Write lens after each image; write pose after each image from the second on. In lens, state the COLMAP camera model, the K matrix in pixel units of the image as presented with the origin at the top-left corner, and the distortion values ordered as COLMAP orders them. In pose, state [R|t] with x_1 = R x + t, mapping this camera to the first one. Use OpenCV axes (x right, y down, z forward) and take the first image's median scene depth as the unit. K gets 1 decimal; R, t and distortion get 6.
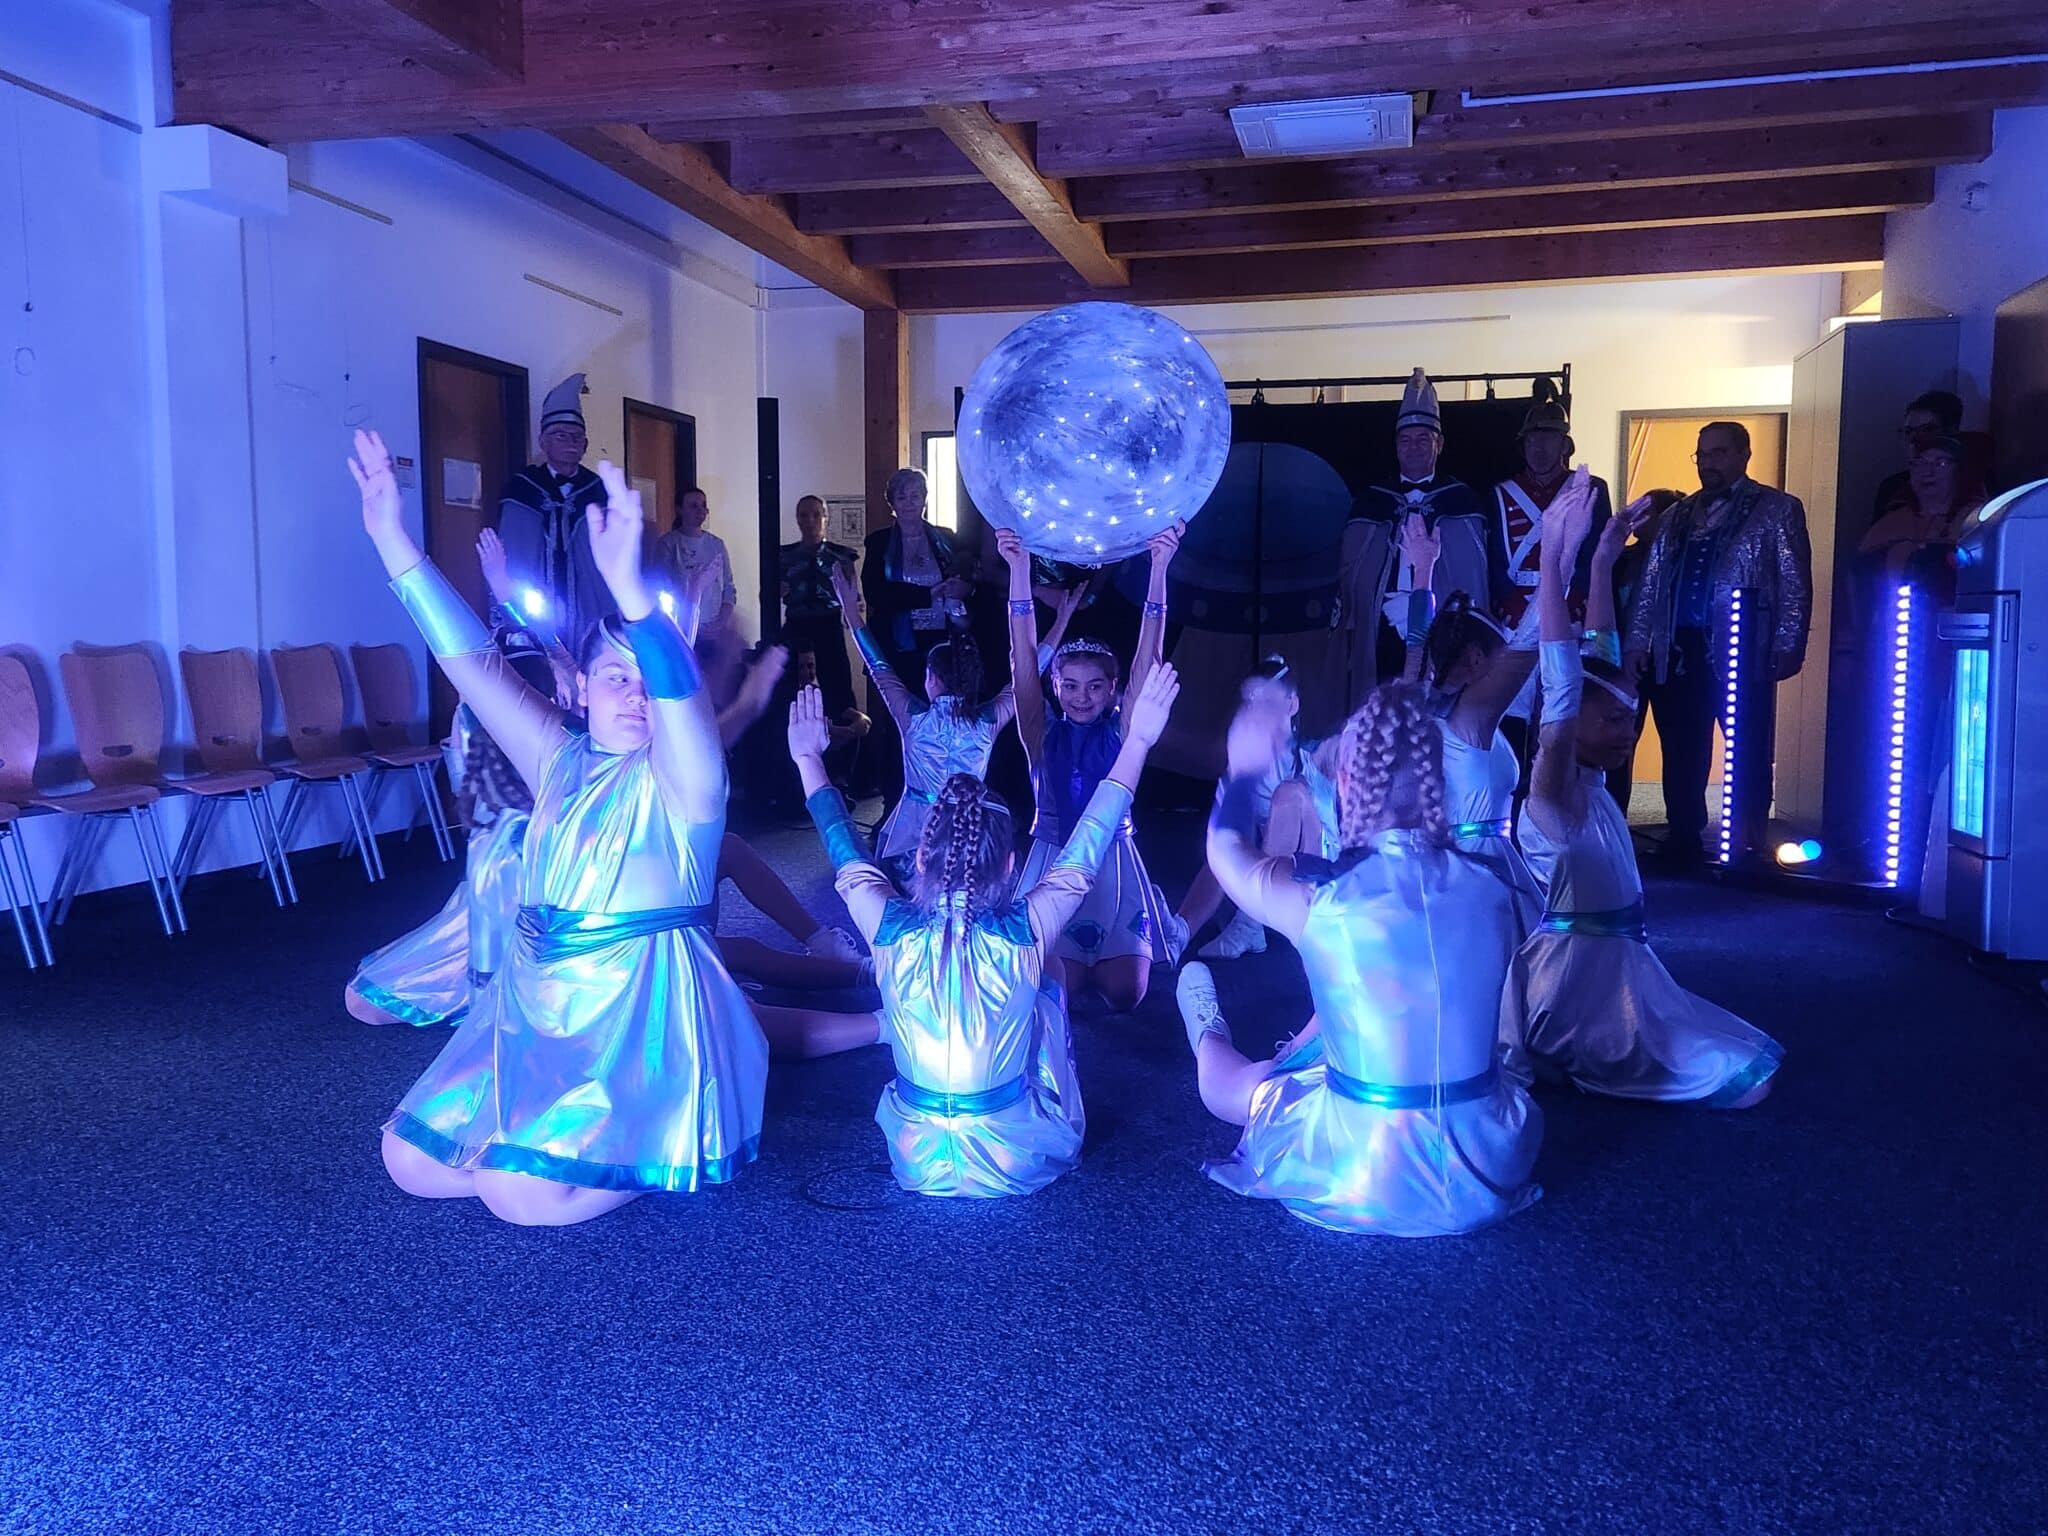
lens RADIAL K [[1698.0, 0, 994.4], [0, 1698.0, 773.9], [0, 0, 1]] dist [0.055574, -0.041421]
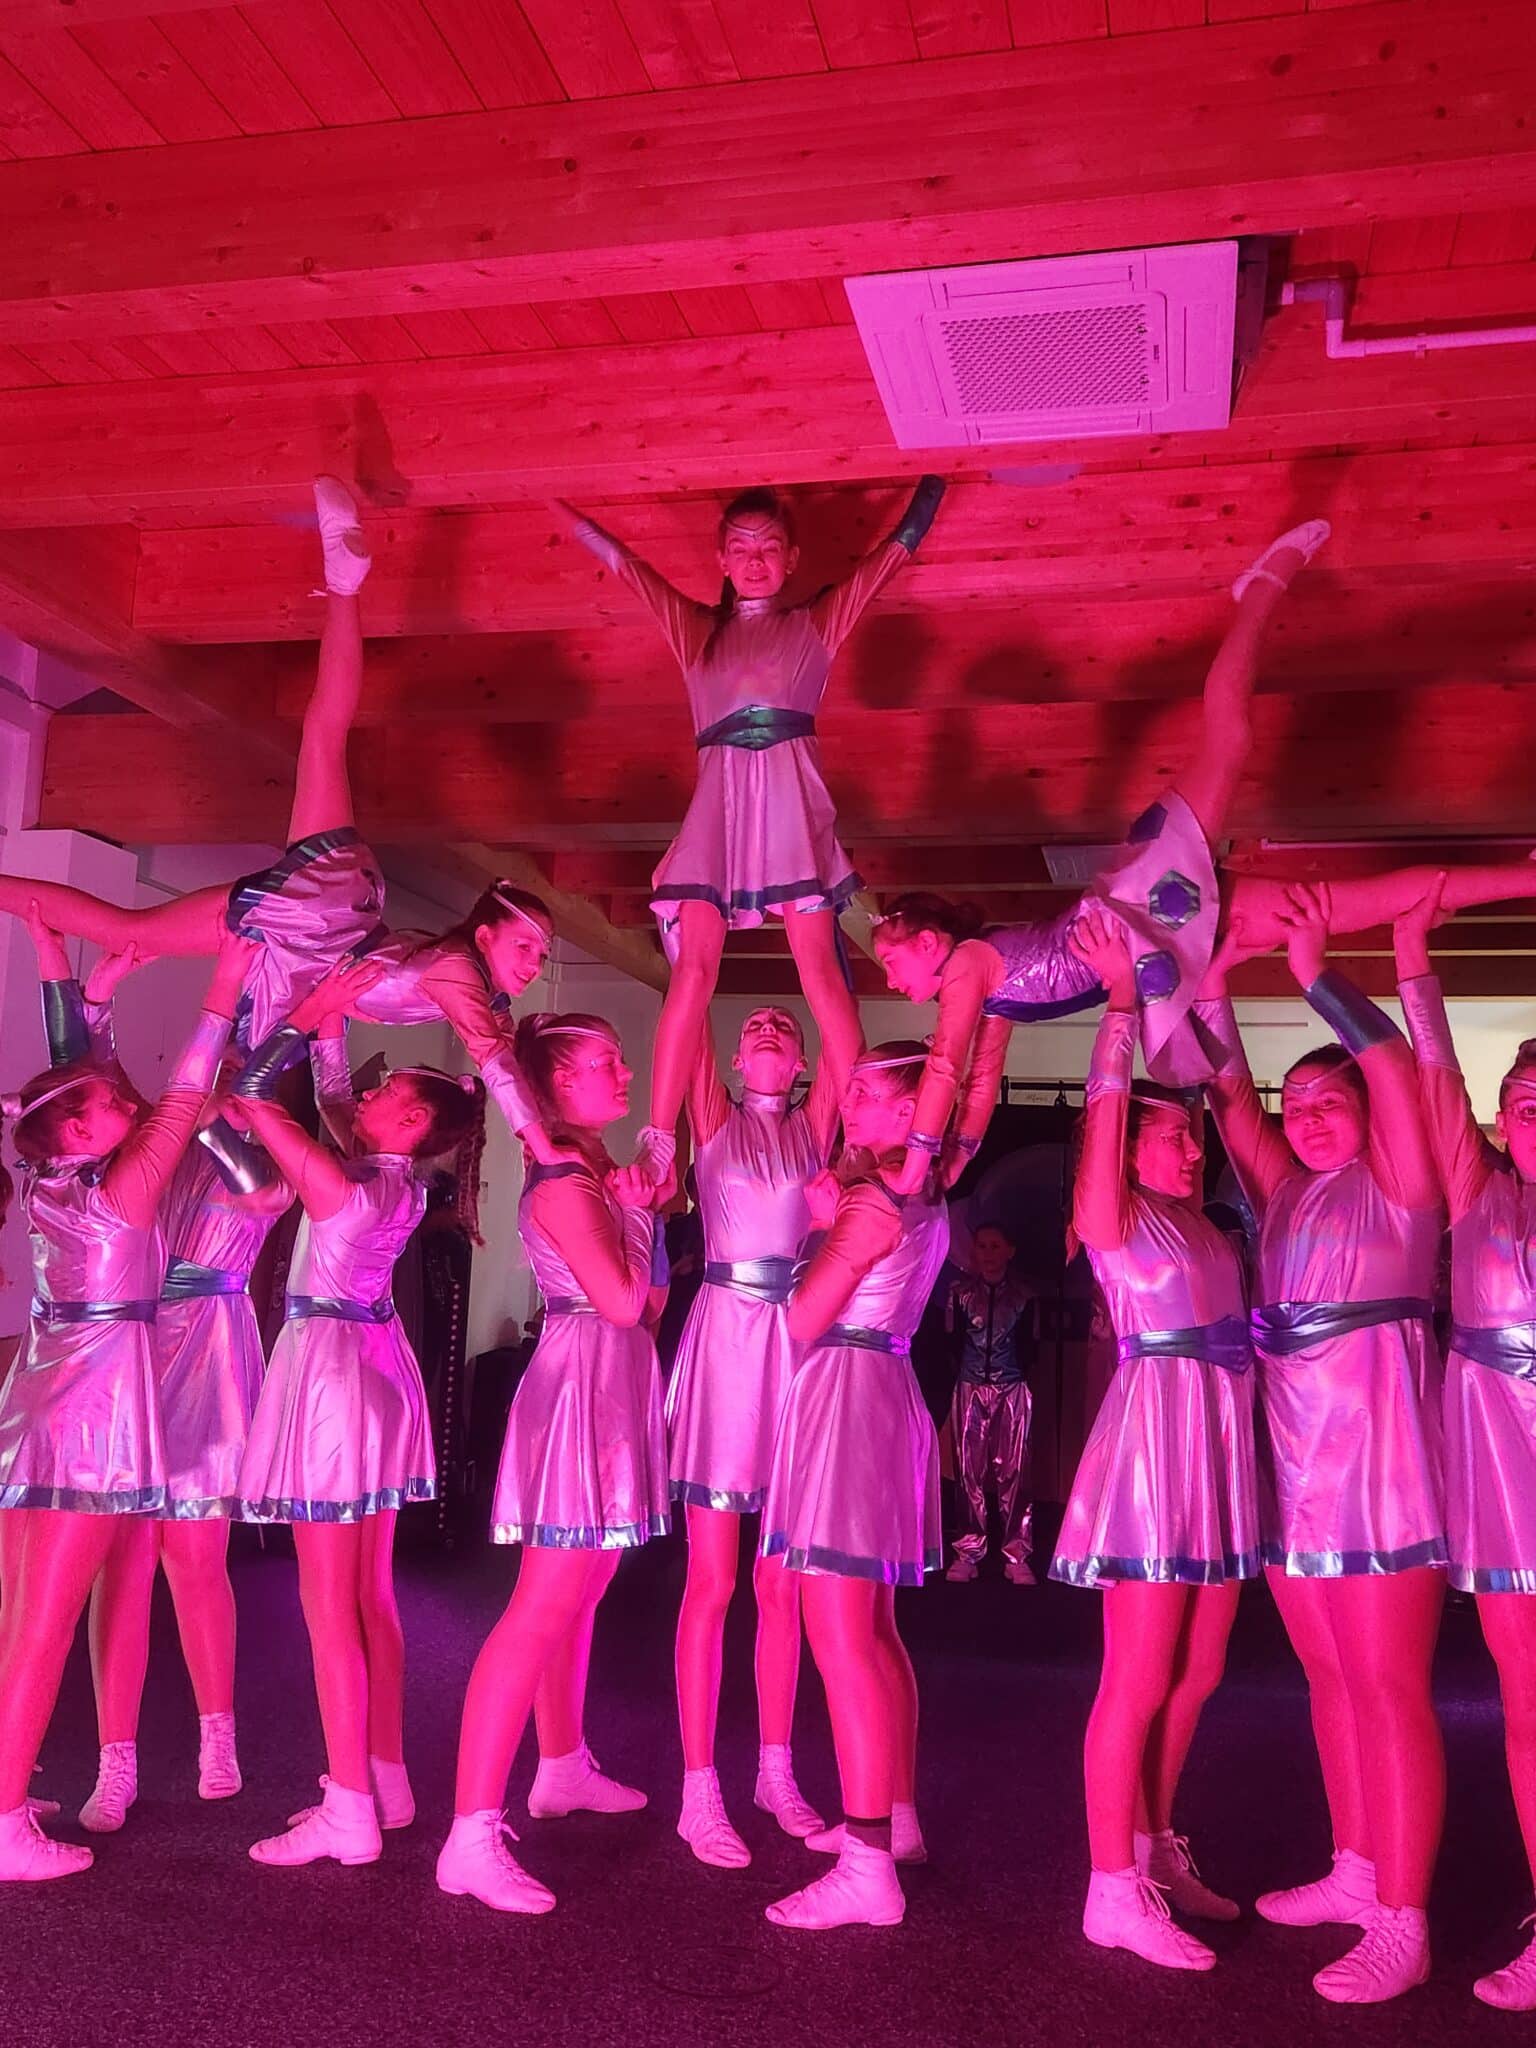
lens RADIAL K [[1845.8, 0, 769.6], [0, 1845.8, 1006.3], [0, 0, 1]] dist [0.051915, -0.043559]
pose [[0.999262, 0.037561, 0.008060, -0.037194], [-0.034632, 0.971572, -0.234197, -0.022287], [-0.016627, 0.233745, 0.972156, -0.082497]]
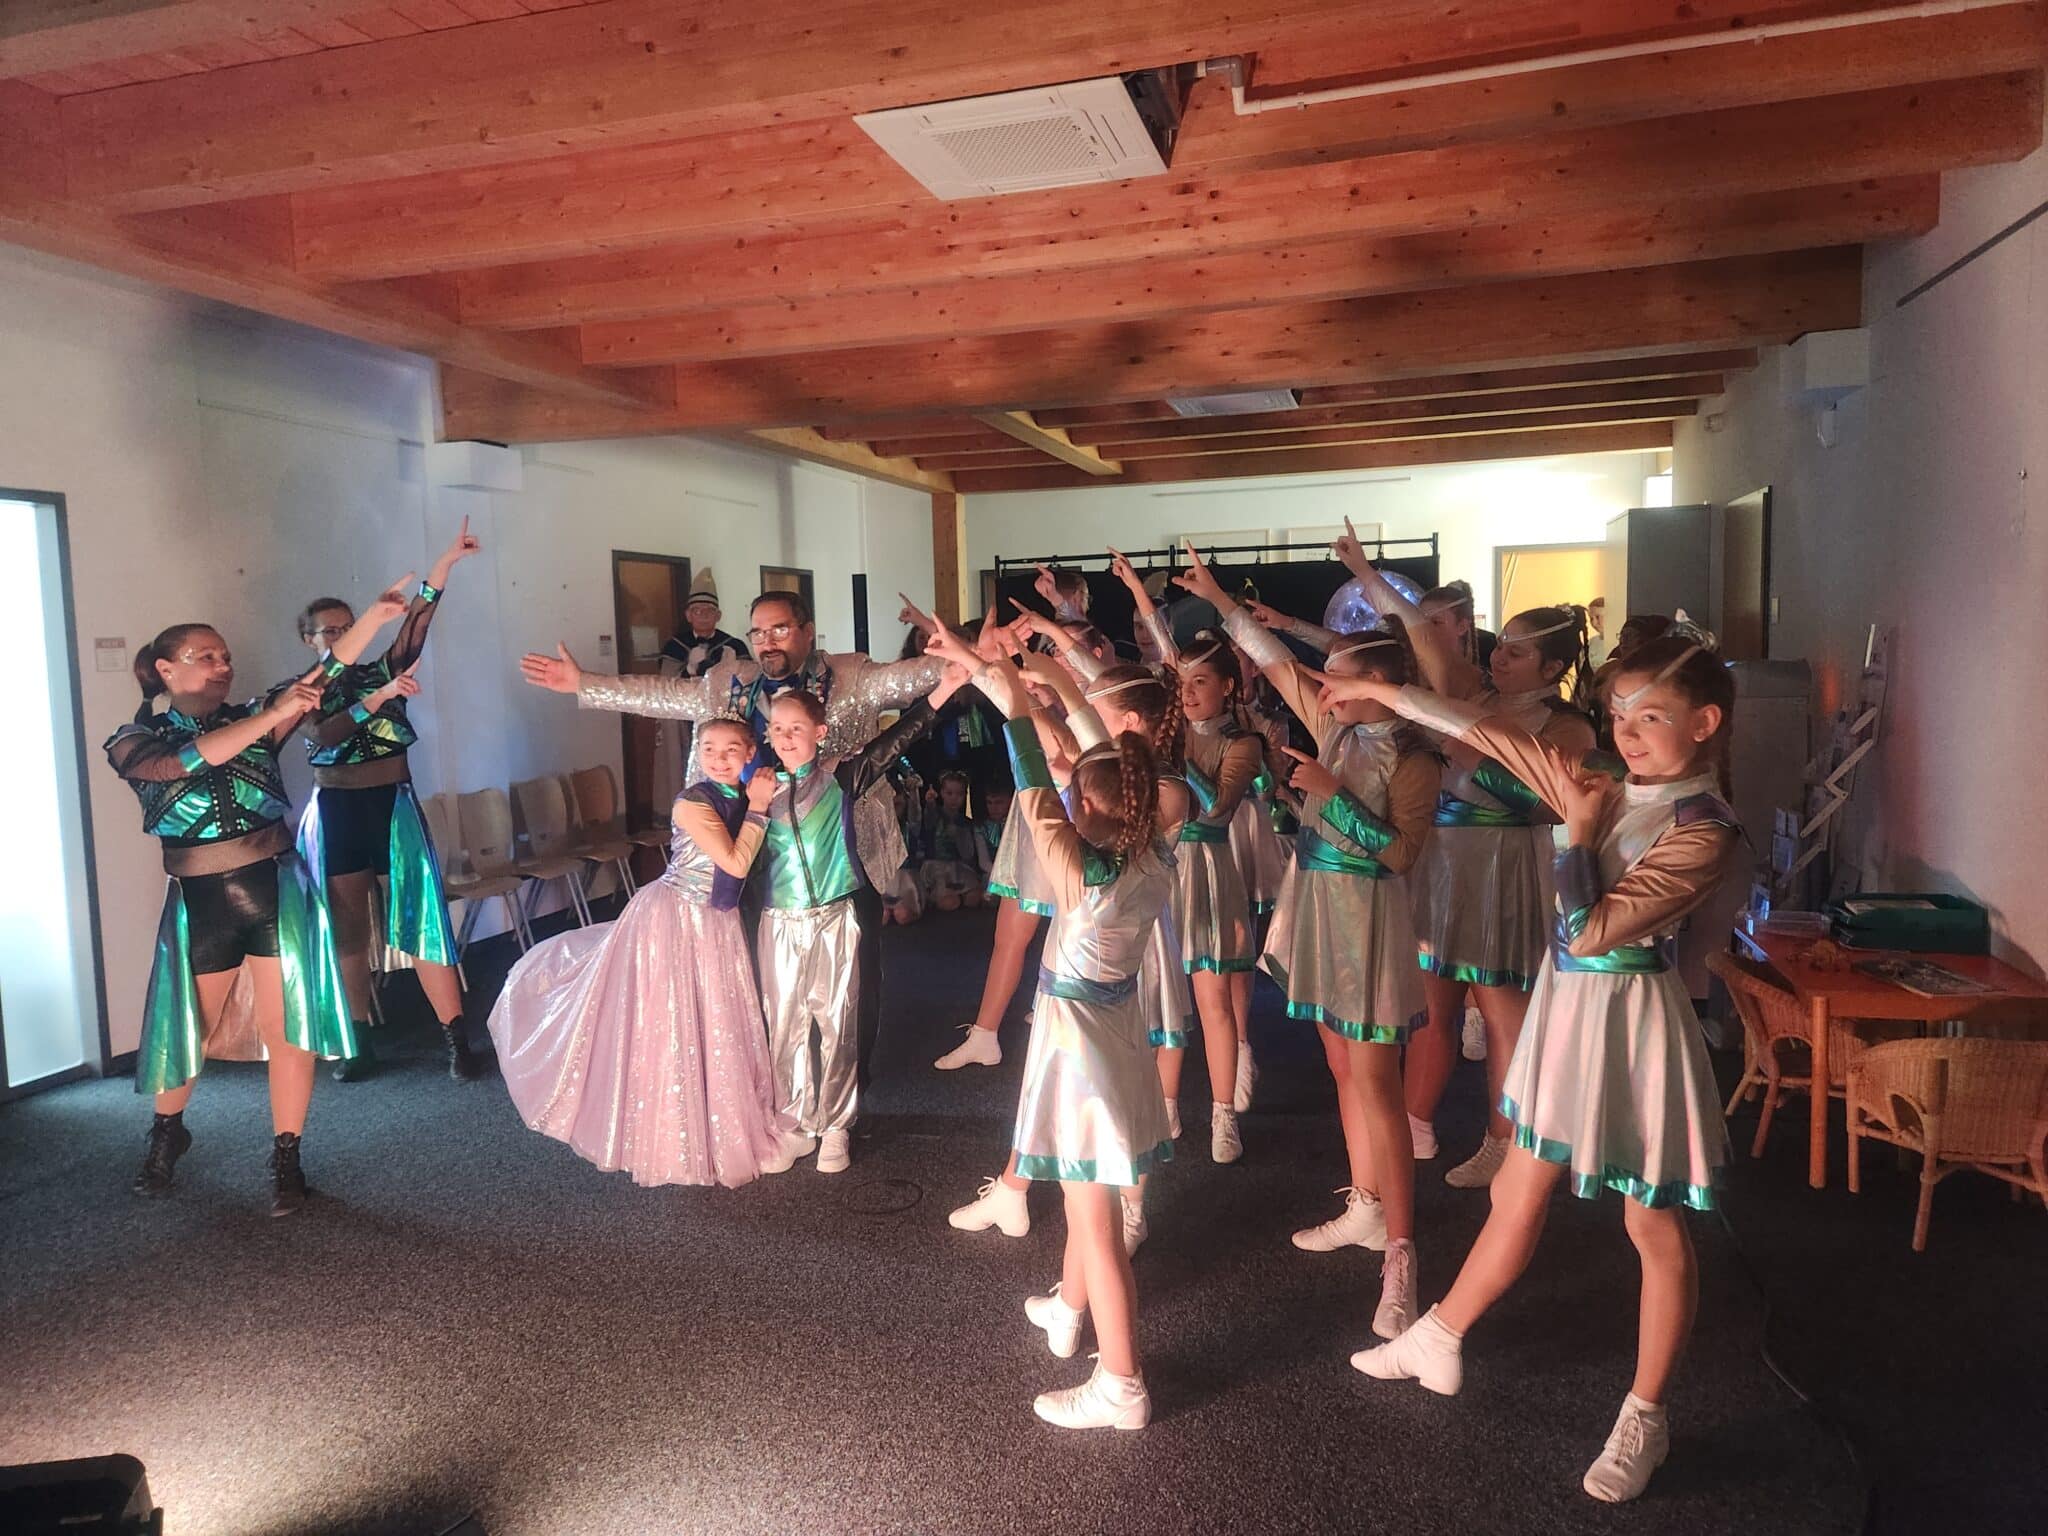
lens RADIAL K [[1363.0, 0, 1017.5], [0, 1363.0, 765.0], [0, 0, 1]] dist [0.028683, -0.009342]
pose [[0.998619, -0.023862, -0.046802, 0.065123], [0.023974, 0.999711, 0.001845, -0.089015], [0.046744, -0.002964, 0.998902, -0.160549]]
